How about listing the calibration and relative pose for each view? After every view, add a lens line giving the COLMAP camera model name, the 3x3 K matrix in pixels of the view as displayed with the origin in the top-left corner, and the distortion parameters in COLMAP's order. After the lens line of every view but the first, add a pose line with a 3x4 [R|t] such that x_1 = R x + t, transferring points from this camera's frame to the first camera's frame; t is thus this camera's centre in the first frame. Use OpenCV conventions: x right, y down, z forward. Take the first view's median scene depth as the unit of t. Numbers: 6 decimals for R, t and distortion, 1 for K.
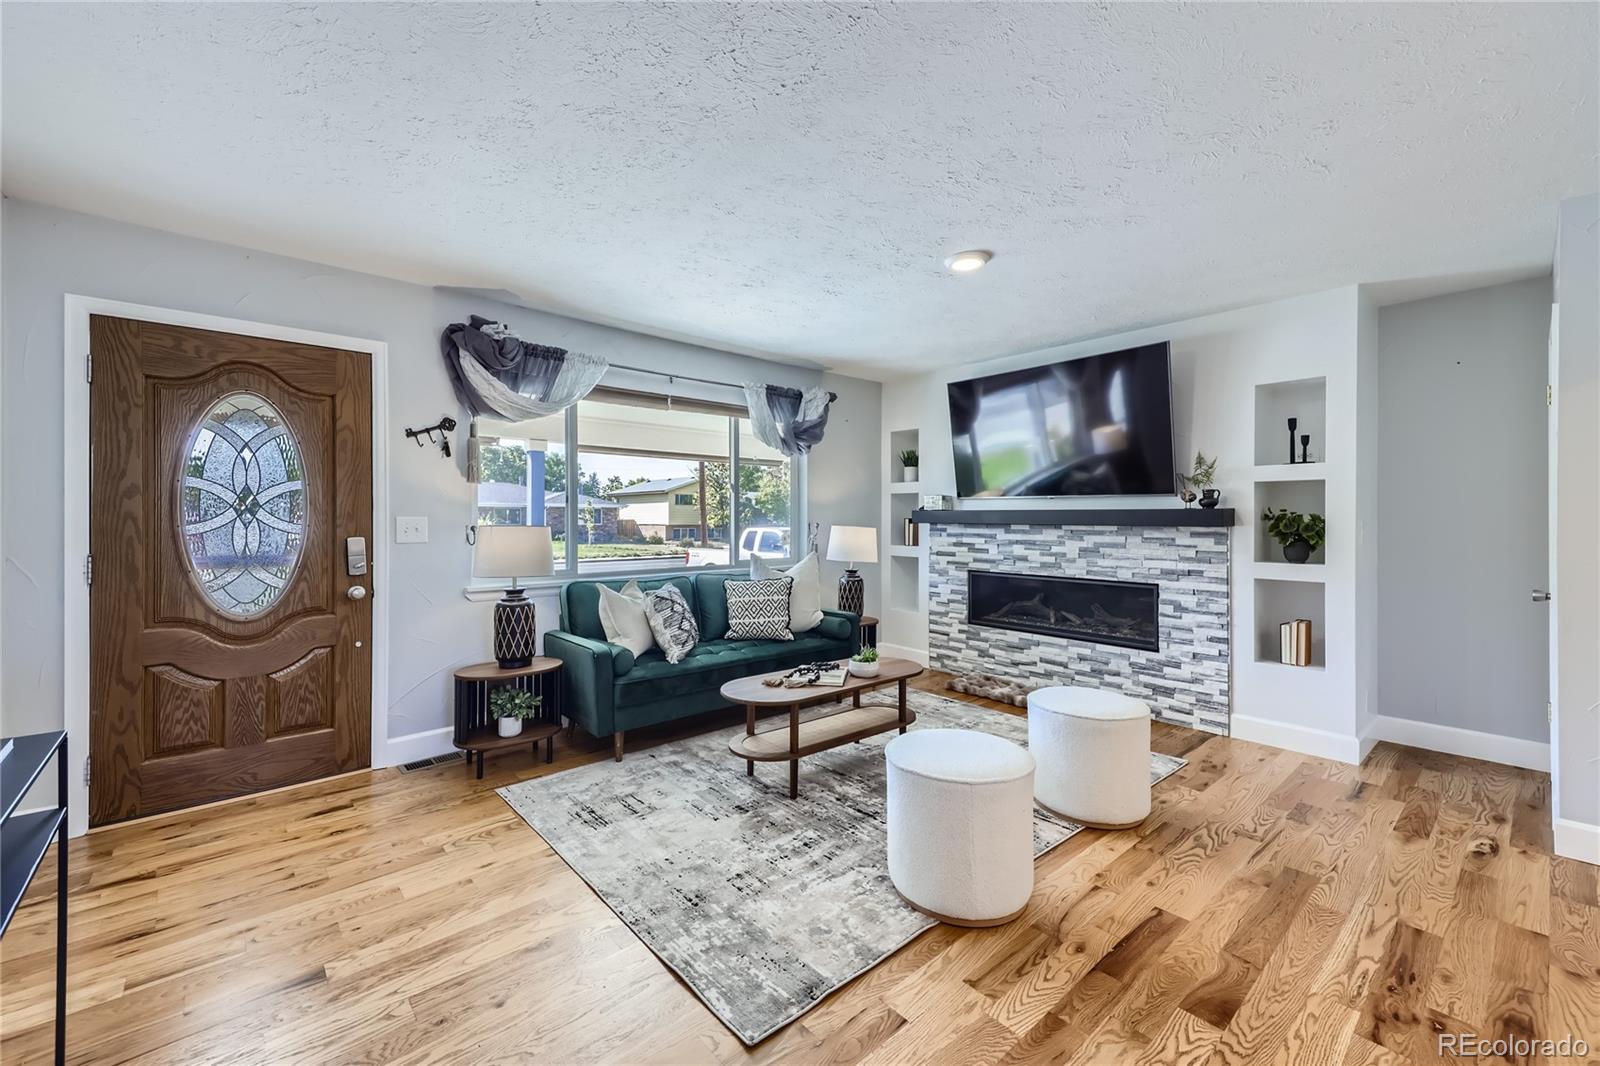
lens RADIAL K [[648.1, 0, 798.6], [0, 648.1, 522.7], [0, 0, 1]] dist [0.029949, -0.000183]
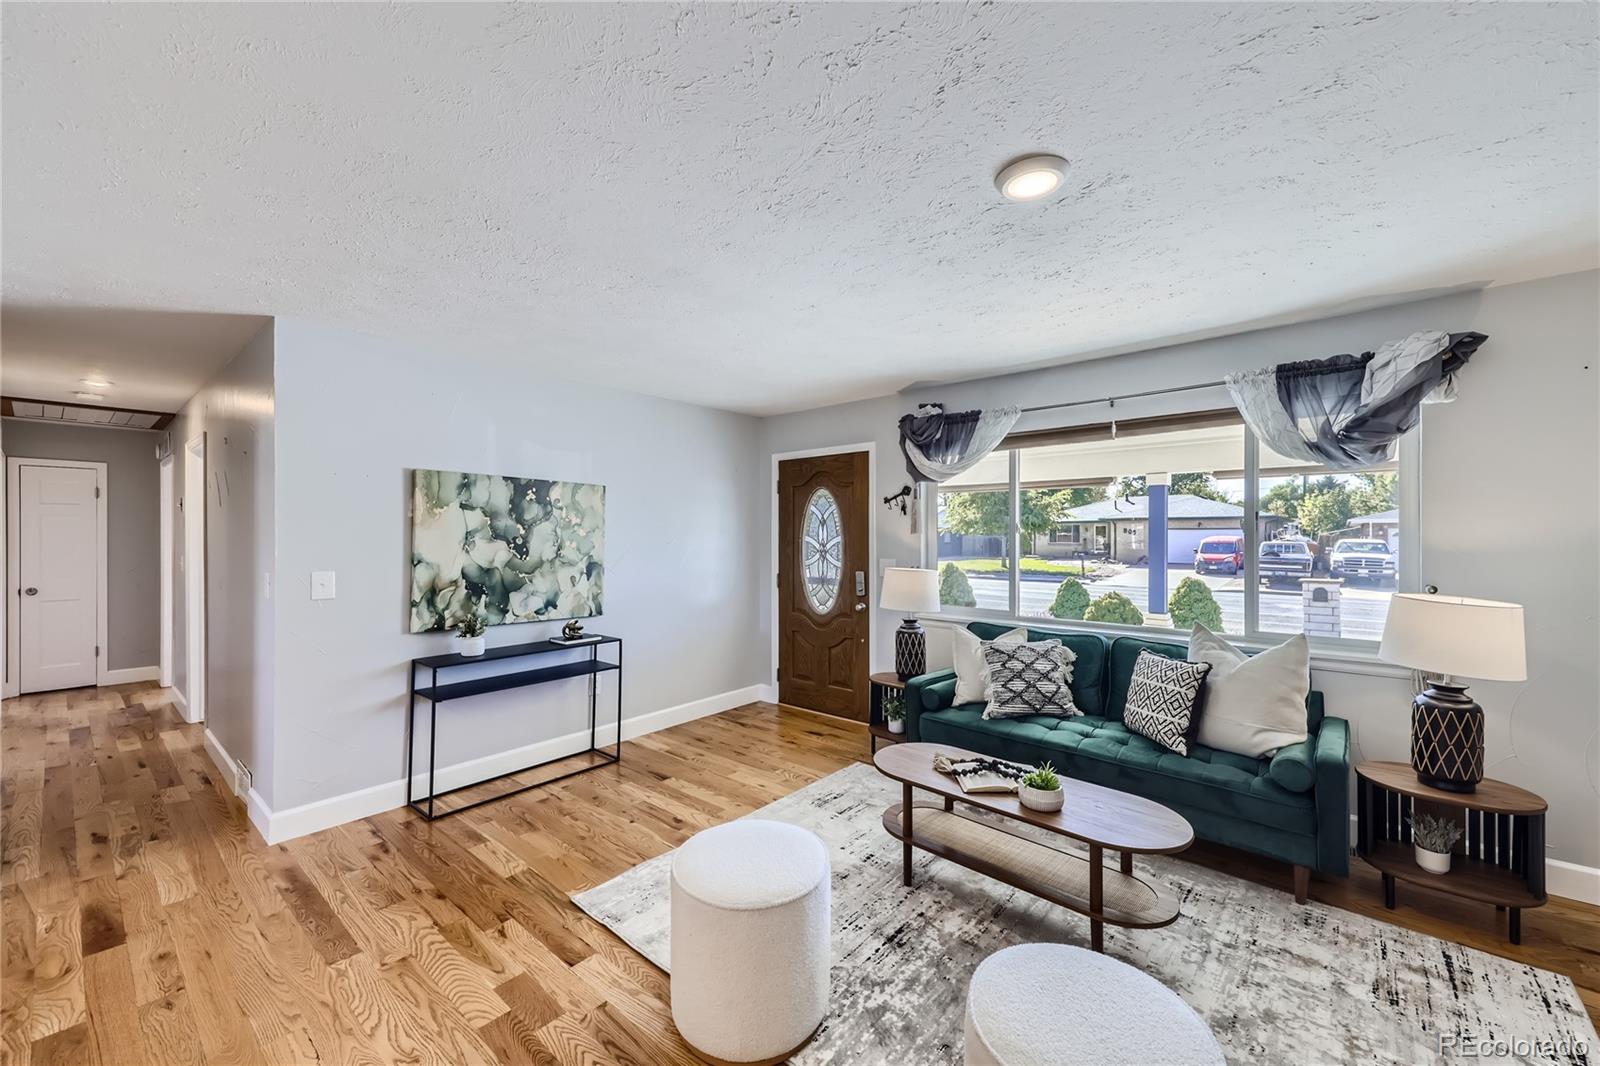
lens RADIAL K [[622.4, 0, 794.7], [0, 622.4, 539.5], [0, 0, 1]] dist [0.029372, -0.000064]
pose [[0.129476, 0.005471, -0.991568, 0.765346], [-0.004773, 0.999977, 0.004894, -0.060006], [0.991571, 0.004099, 0.129499, 0.656820]]
